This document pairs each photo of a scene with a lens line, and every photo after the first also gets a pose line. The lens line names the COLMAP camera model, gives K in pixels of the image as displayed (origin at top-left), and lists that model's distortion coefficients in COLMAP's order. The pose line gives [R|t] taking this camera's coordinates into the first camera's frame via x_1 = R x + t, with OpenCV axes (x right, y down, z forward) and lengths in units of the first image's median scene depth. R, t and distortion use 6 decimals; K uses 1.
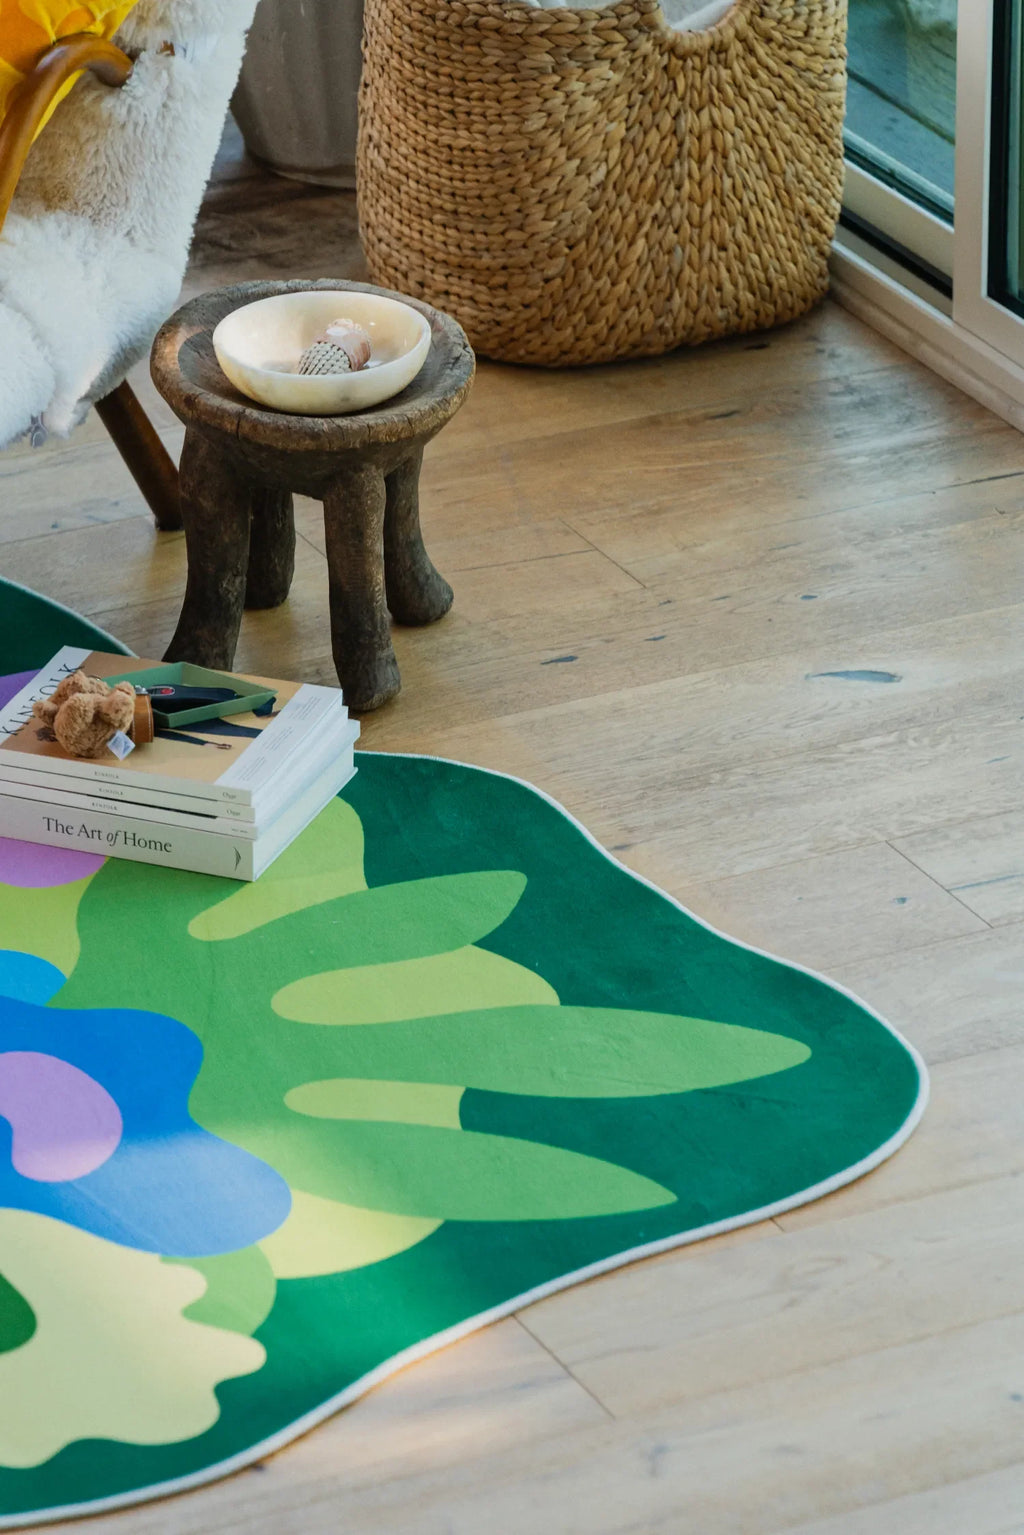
lens RADIAL K [[6554.2, 0, 458.0], [0, 6554.2, 767.8], [0, 0, 1]] dist [0.044715, 2.498361]
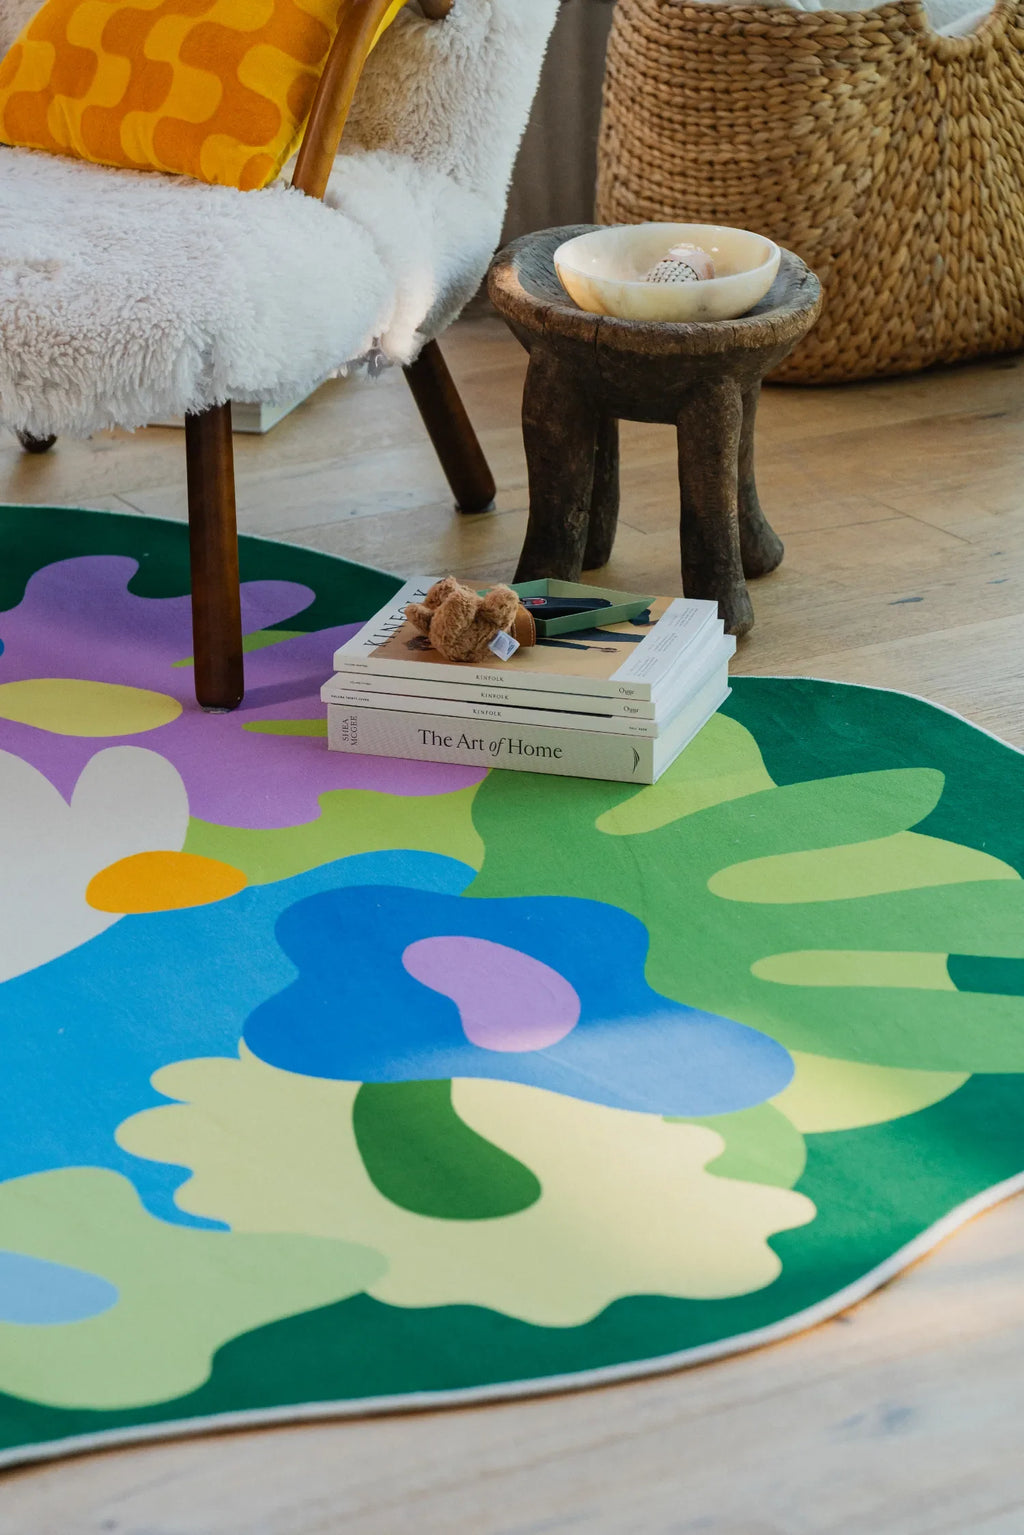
lens RADIAL K [[4775.3, 0, 442.5], [0, 4775.3, 768.0], [0, 0, 1]] dist [0.075513, -0.031916]
pose [[0.998568, -0.025623, 0.046953, -0.080149], [0.030150, 0.994690, -0.098401, 0.069856], [-0.044183, 0.099676, 0.994039, 0.280773]]
